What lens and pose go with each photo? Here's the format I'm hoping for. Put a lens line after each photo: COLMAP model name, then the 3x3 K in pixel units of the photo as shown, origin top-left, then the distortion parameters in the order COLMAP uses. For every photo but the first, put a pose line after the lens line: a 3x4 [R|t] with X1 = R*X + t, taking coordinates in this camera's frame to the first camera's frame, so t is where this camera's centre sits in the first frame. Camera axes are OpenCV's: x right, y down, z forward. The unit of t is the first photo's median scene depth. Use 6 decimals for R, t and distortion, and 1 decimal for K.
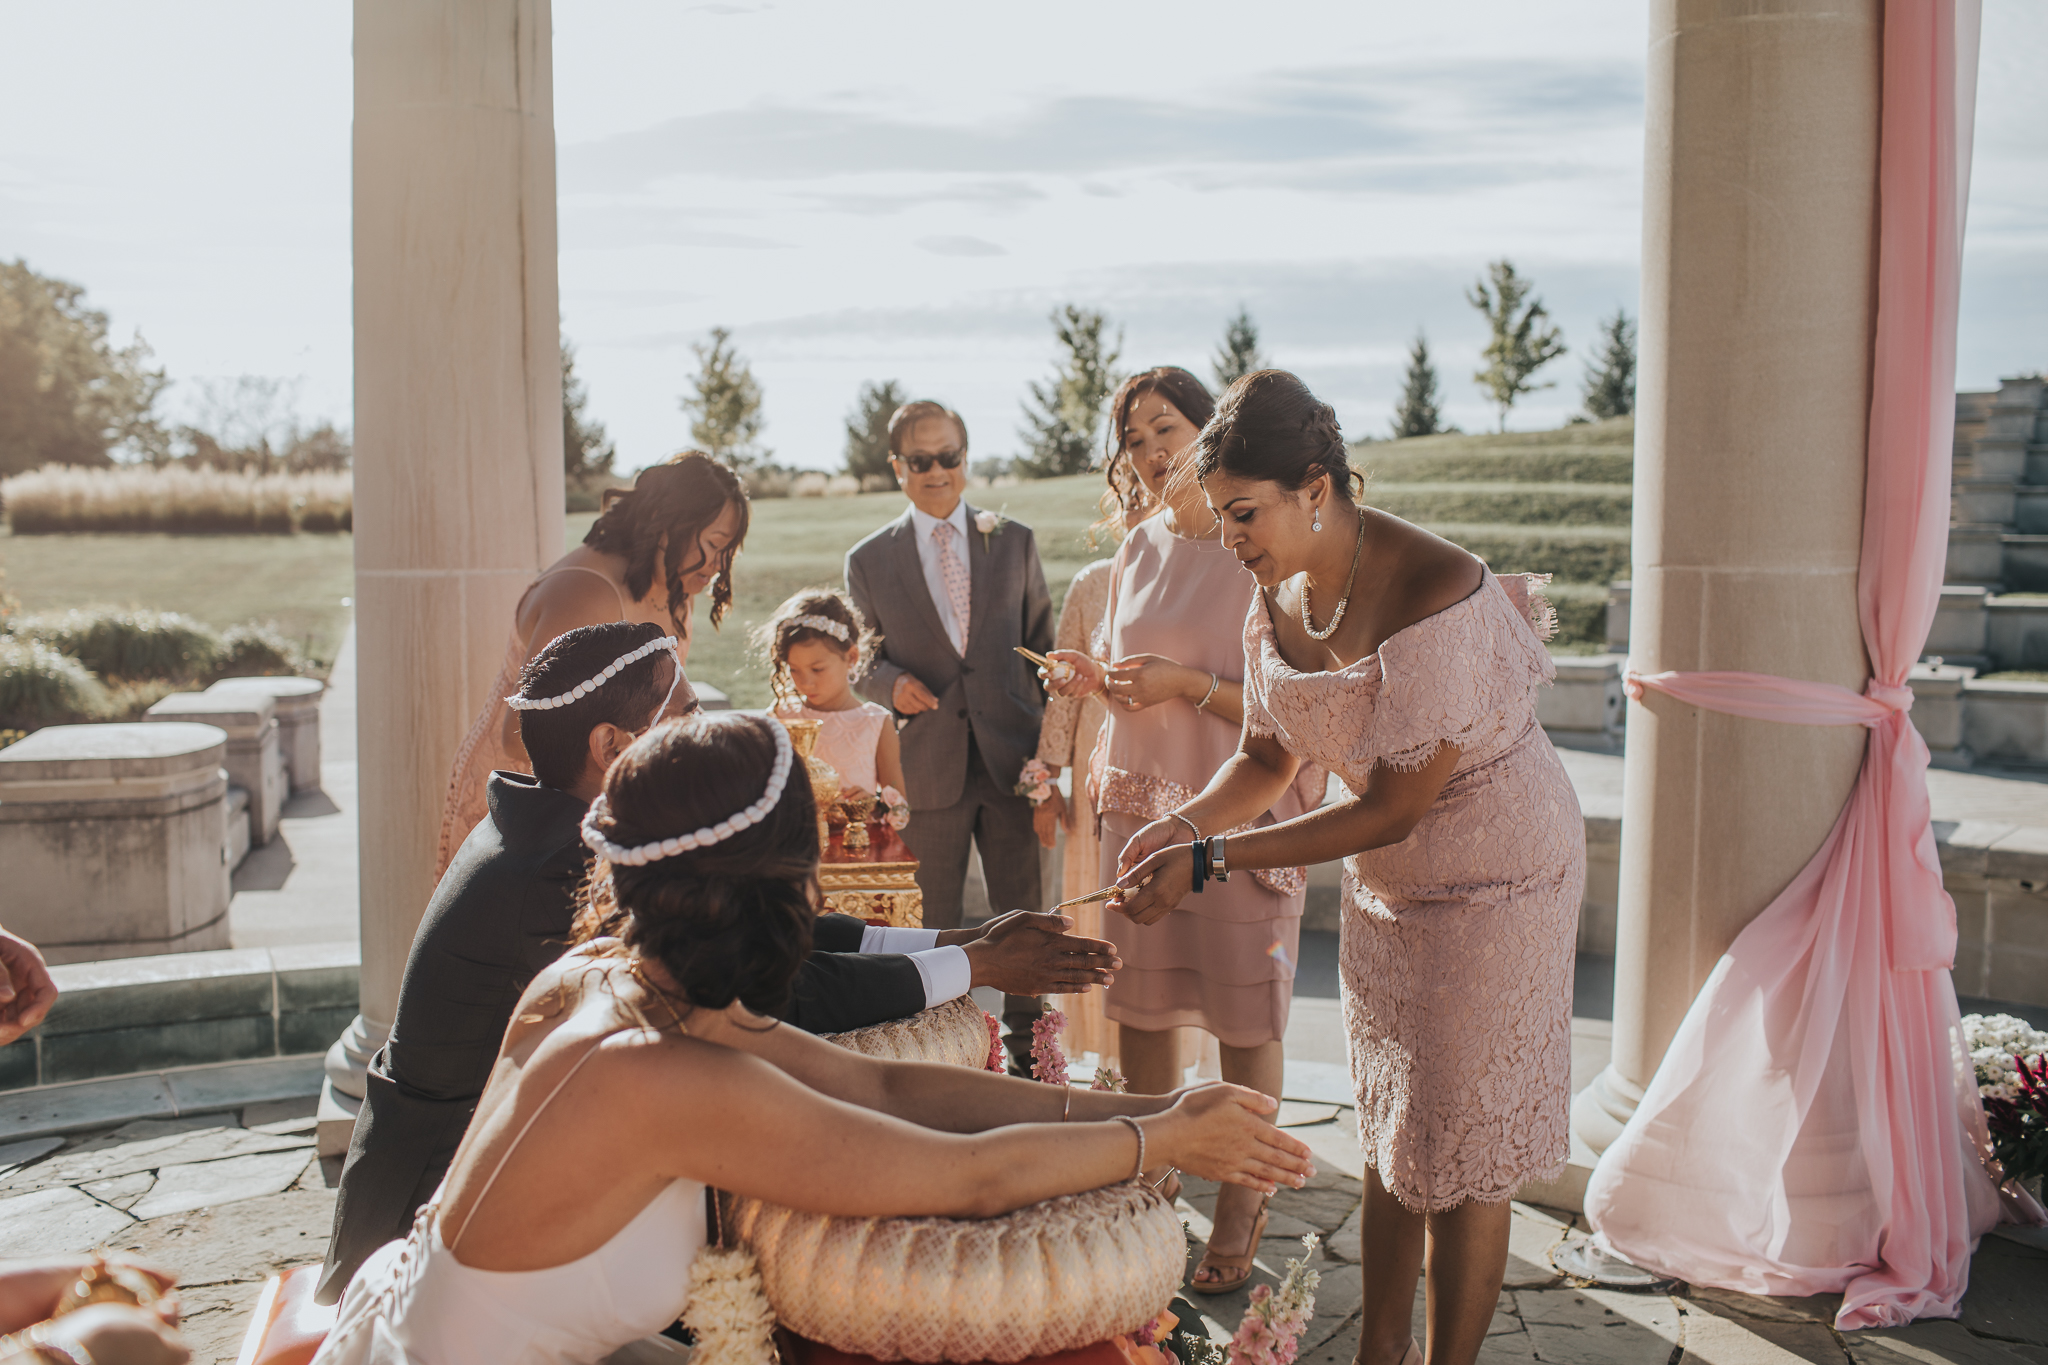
lens RADIAL K [[2061.1, 0, 1024.0], [0, 2061.1, 682.5], [0, 0, 1]] dist [-0.114627, 0.128366]
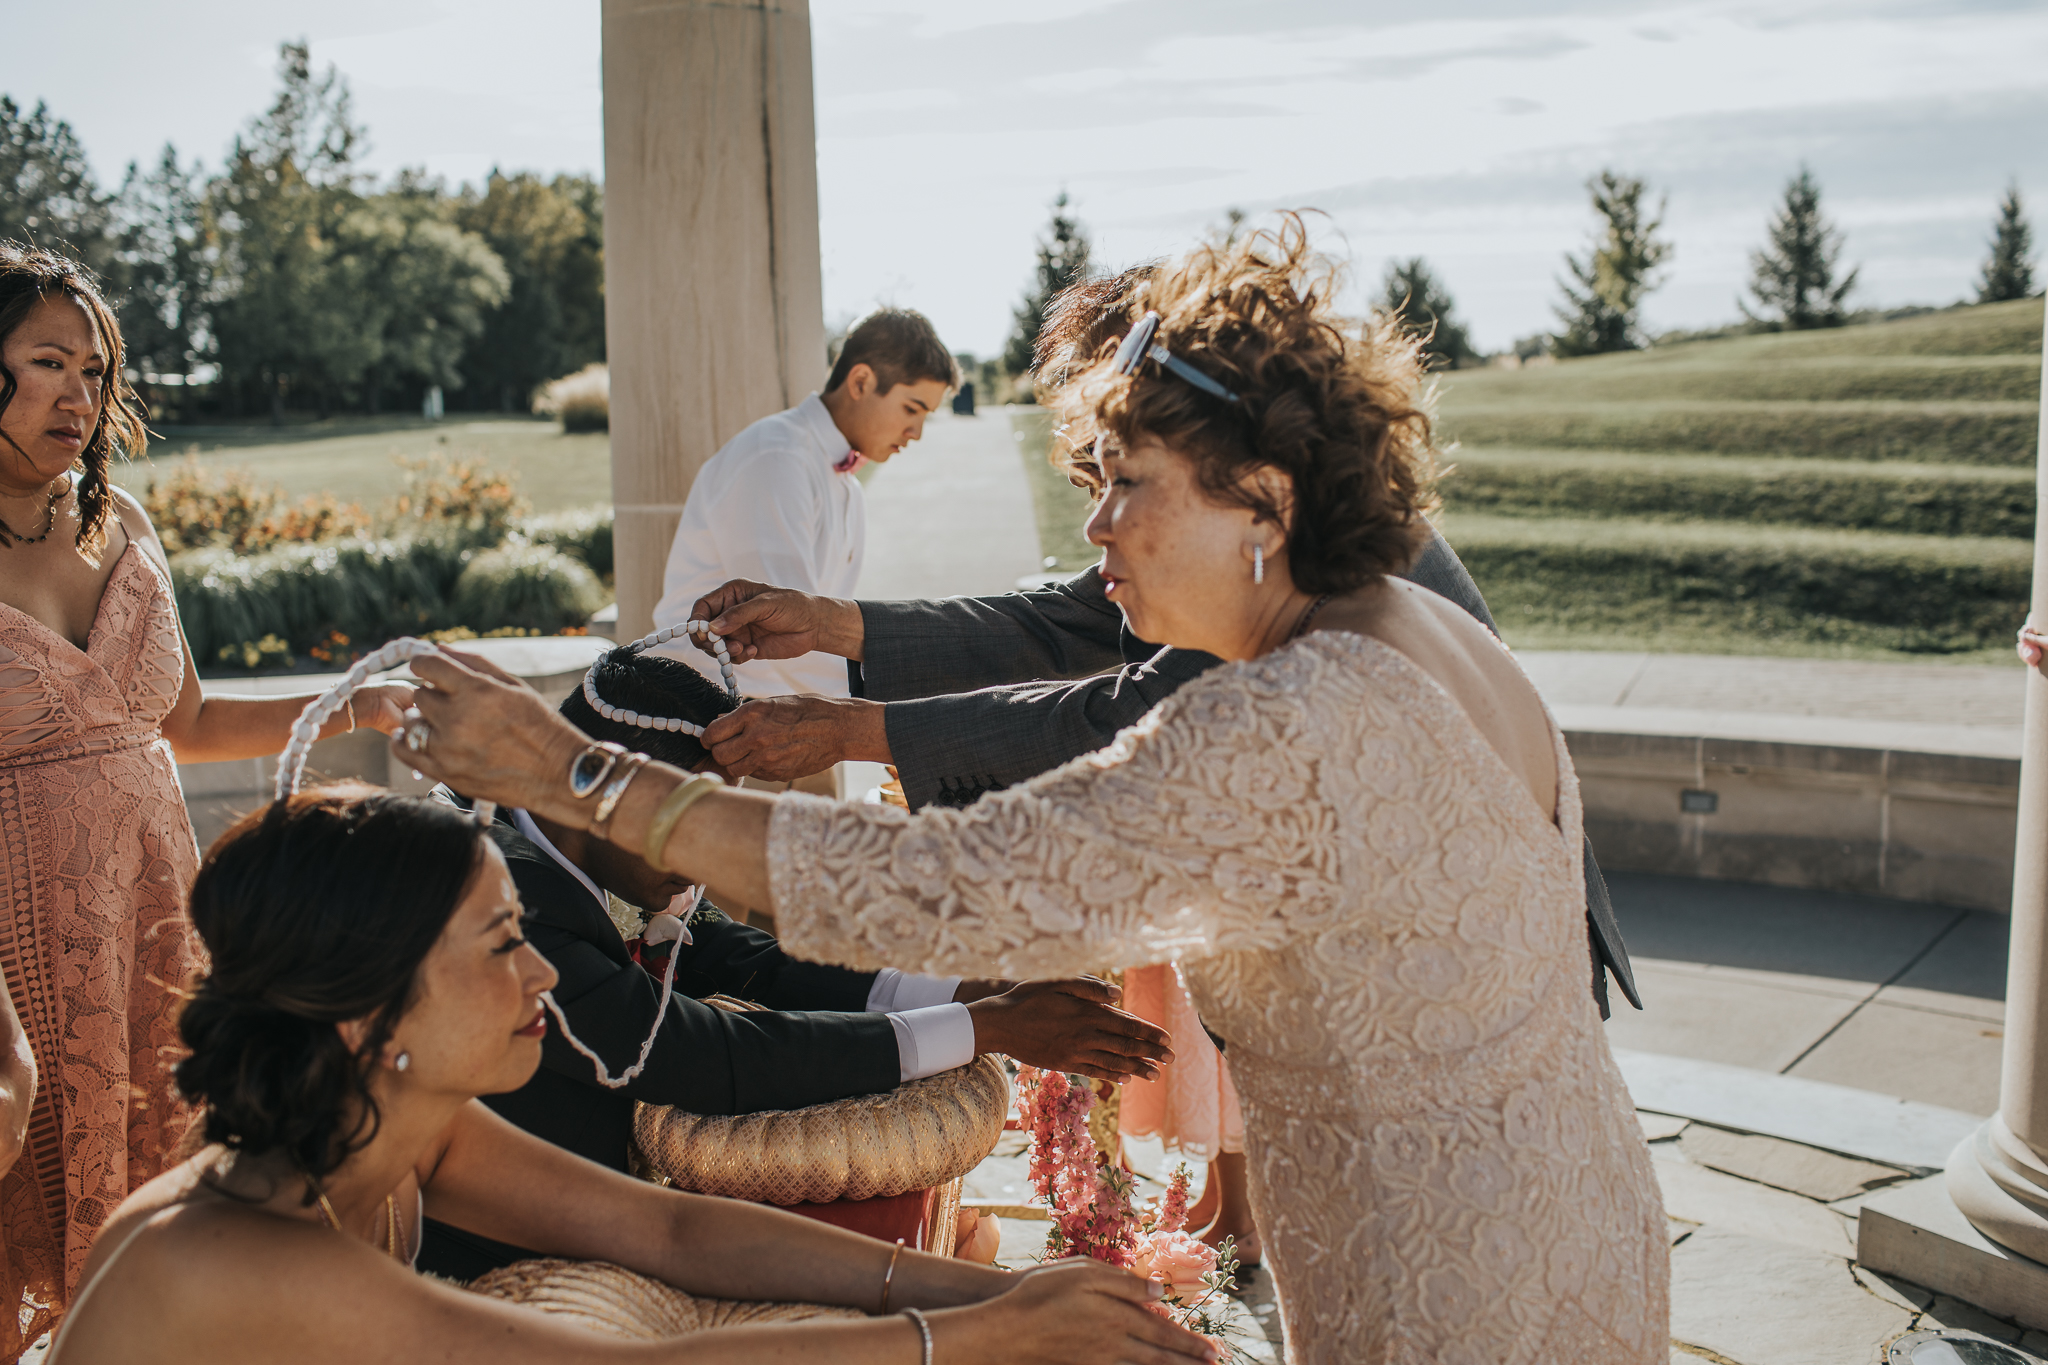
lens RADIAL K [[2061.1, 0, 1024.0], [0, 2061.1, 682.5], [0, 0, 1]] dist [-0.114627, 0.128366]
pose [[0.962054, 0.015219, -0.272435, 0.122813], [0.000788, 0.998284, 0.058552, -0.028114], [0.272858, -0.056545, 0.960391, 0.124260]]
